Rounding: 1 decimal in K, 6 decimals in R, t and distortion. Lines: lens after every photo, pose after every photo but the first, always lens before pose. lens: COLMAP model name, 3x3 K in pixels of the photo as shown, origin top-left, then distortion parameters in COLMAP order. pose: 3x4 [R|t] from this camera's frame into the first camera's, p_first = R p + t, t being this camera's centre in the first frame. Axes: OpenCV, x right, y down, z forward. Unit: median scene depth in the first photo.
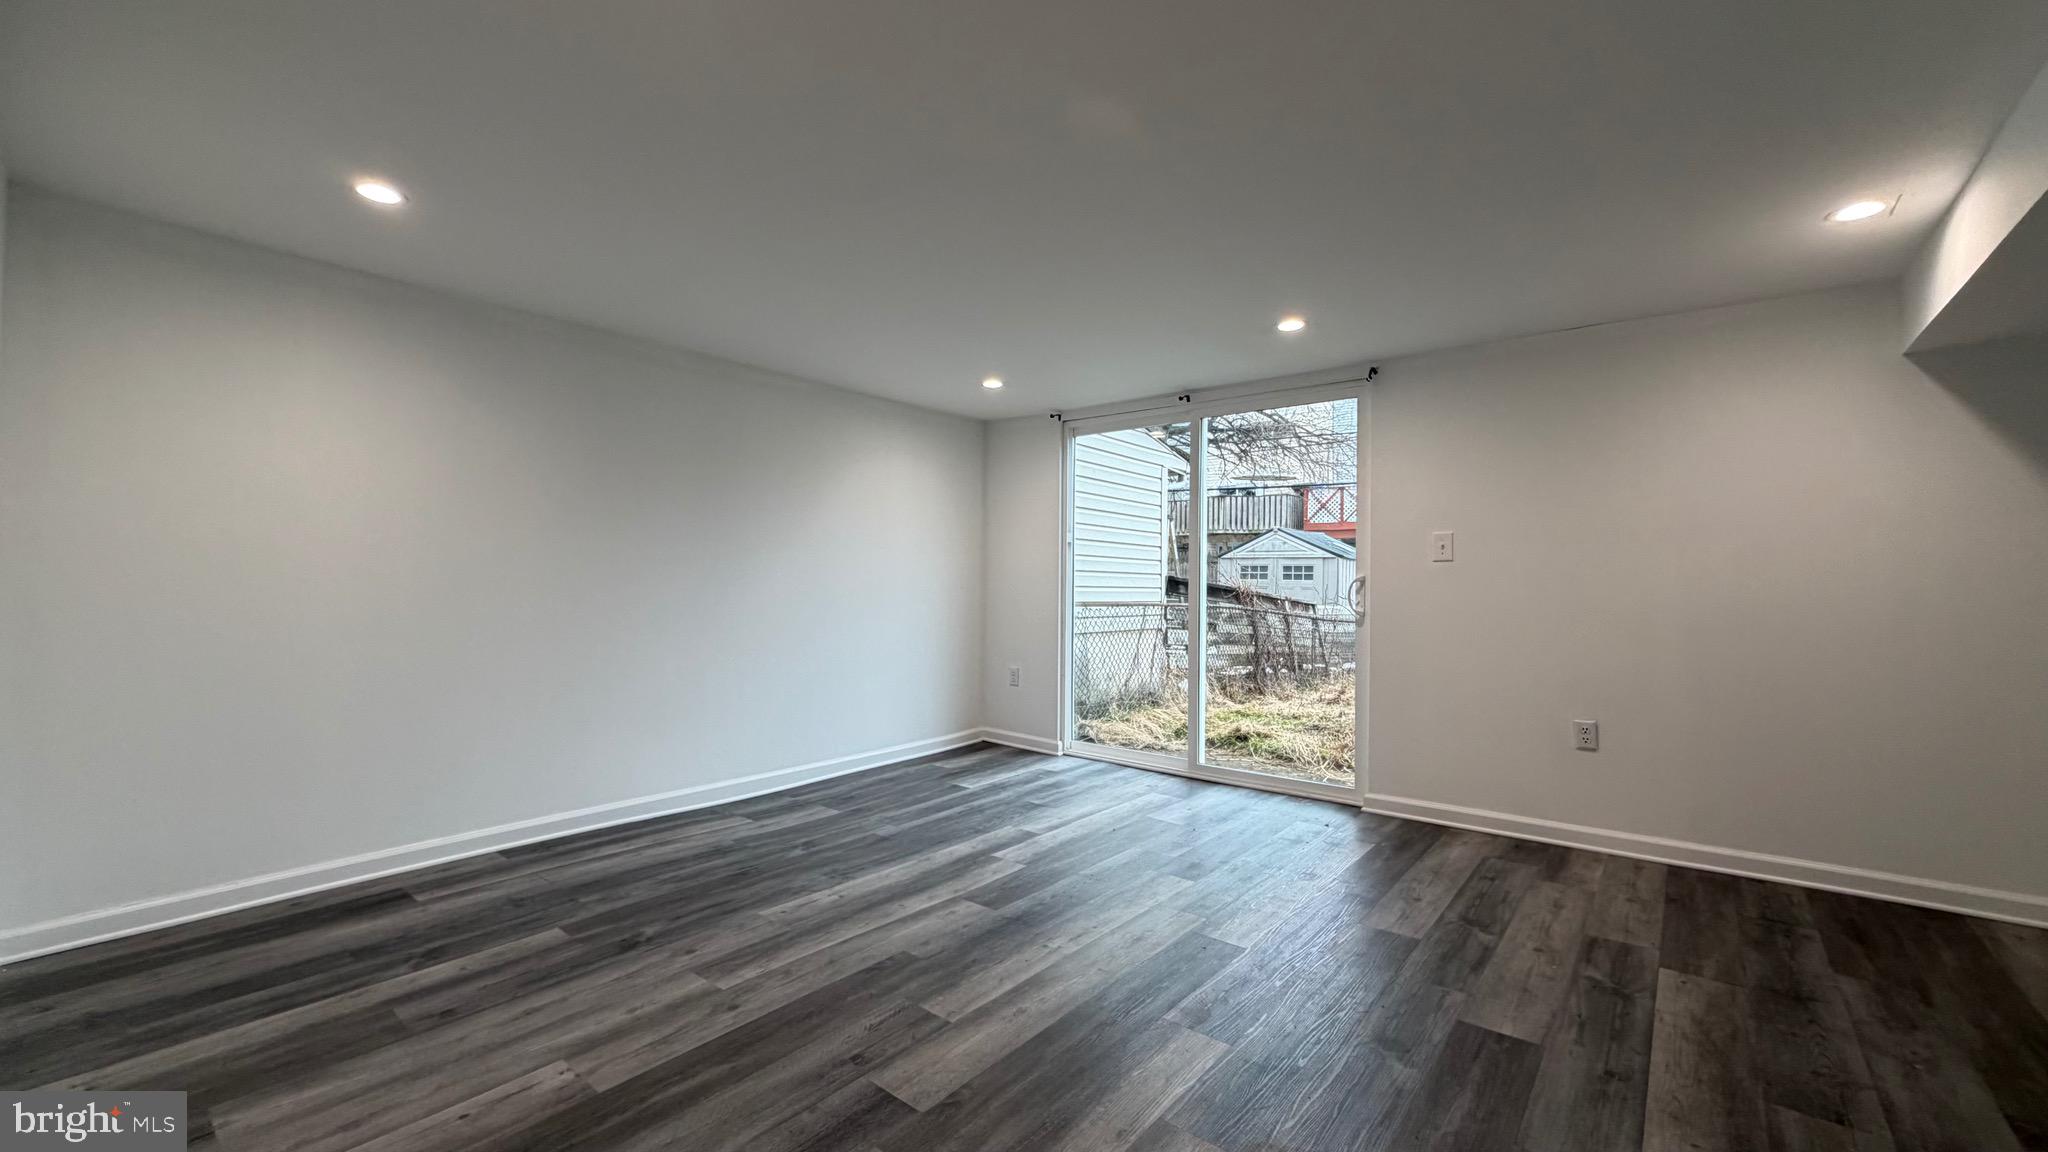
lens RADIAL K [[813.4, 0, 1018.9], [0, 813.4, 581.3], [0, 0, 1]] dist [-0.000152, -0.000106]
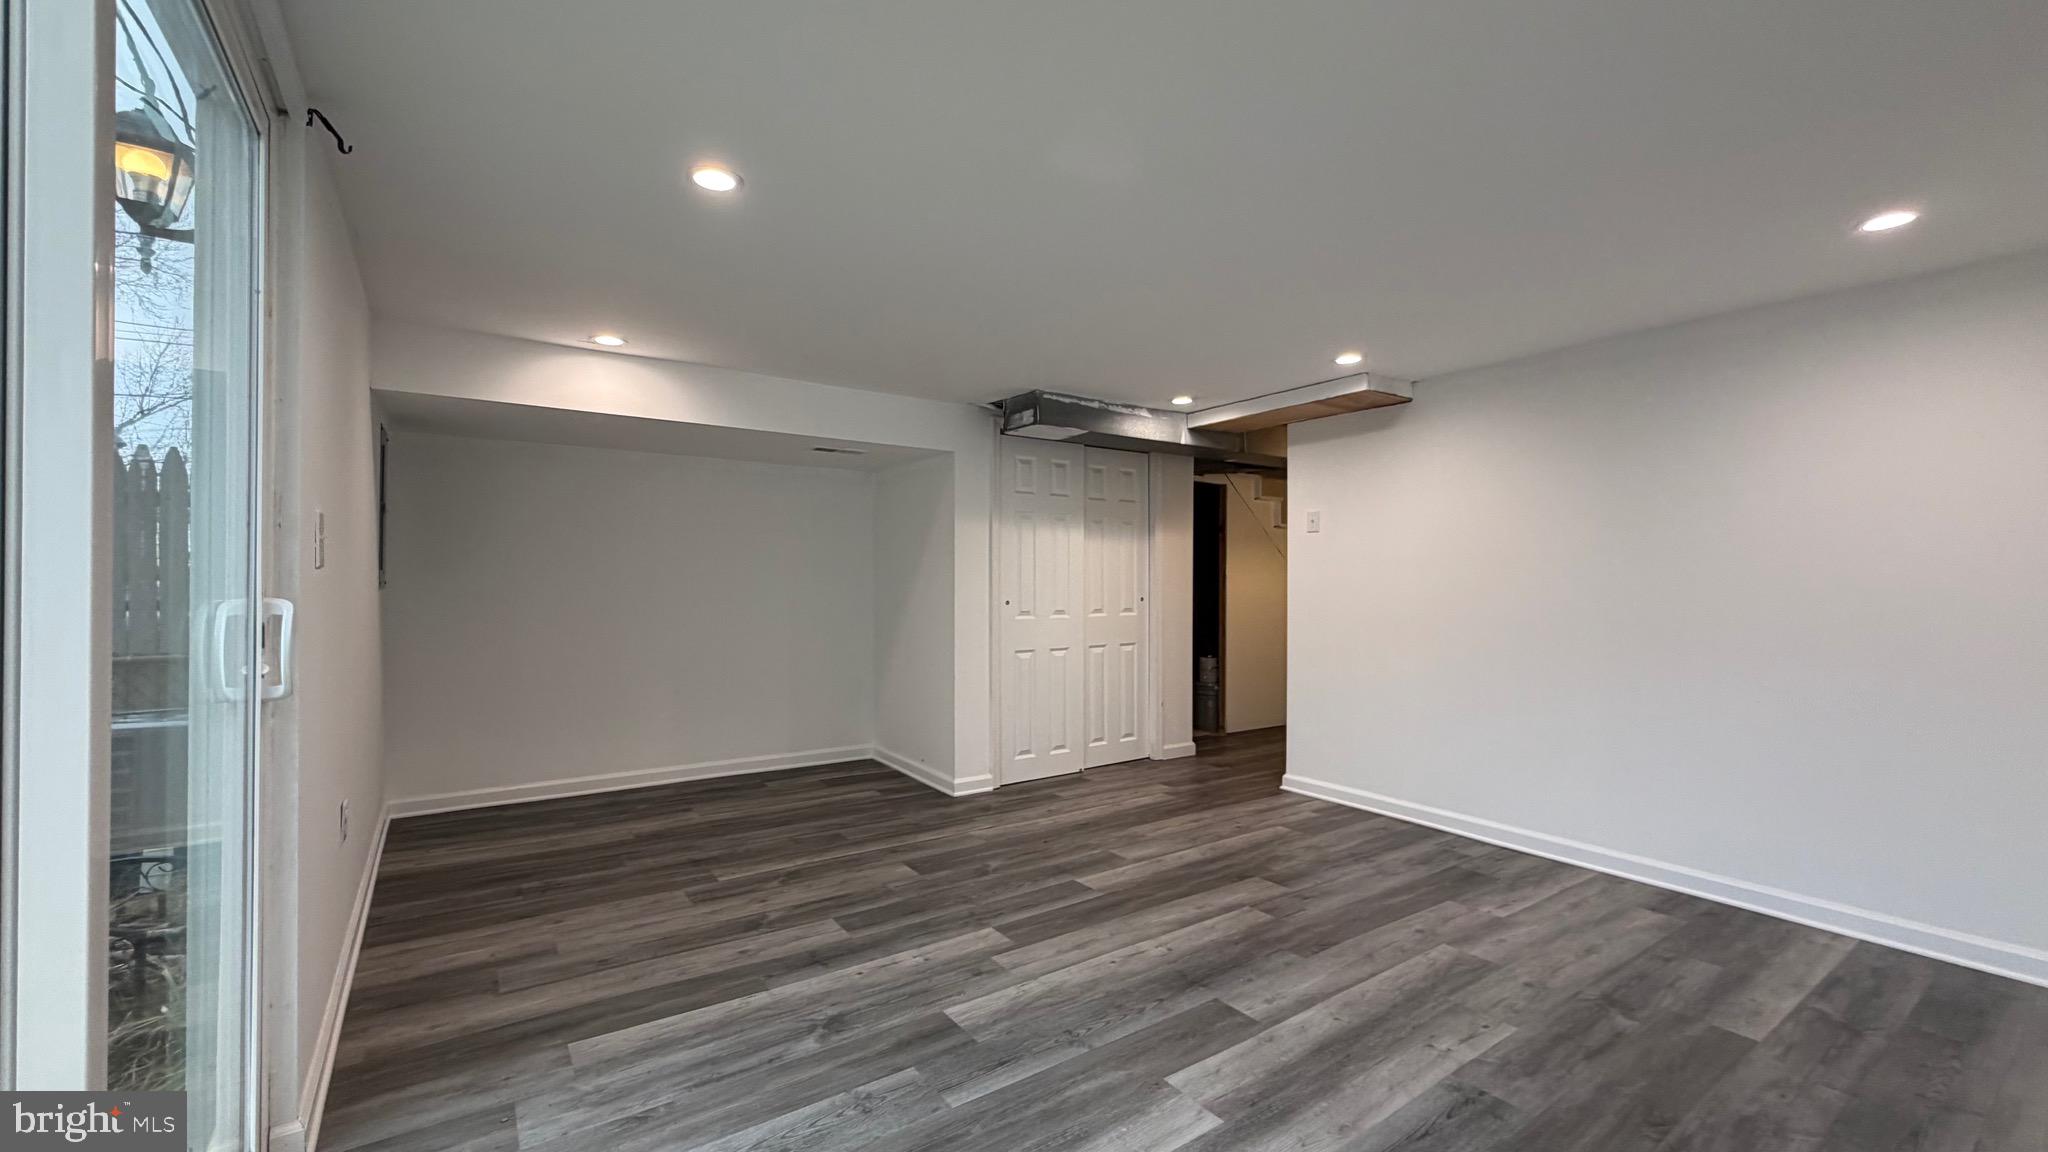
lens RADIAL K [[813.4, 0, 1020.9], [0, 813.4, 576.9], [0, 0, 1]] dist [-0.000152, -0.000106]
pose [[-0.963644, -0.011006, 0.266961, -0.066310], [-0.013643, 0.999875, -0.008025, -0.036584], [-0.266840, -0.011375, -0.963674, 2.342641]]
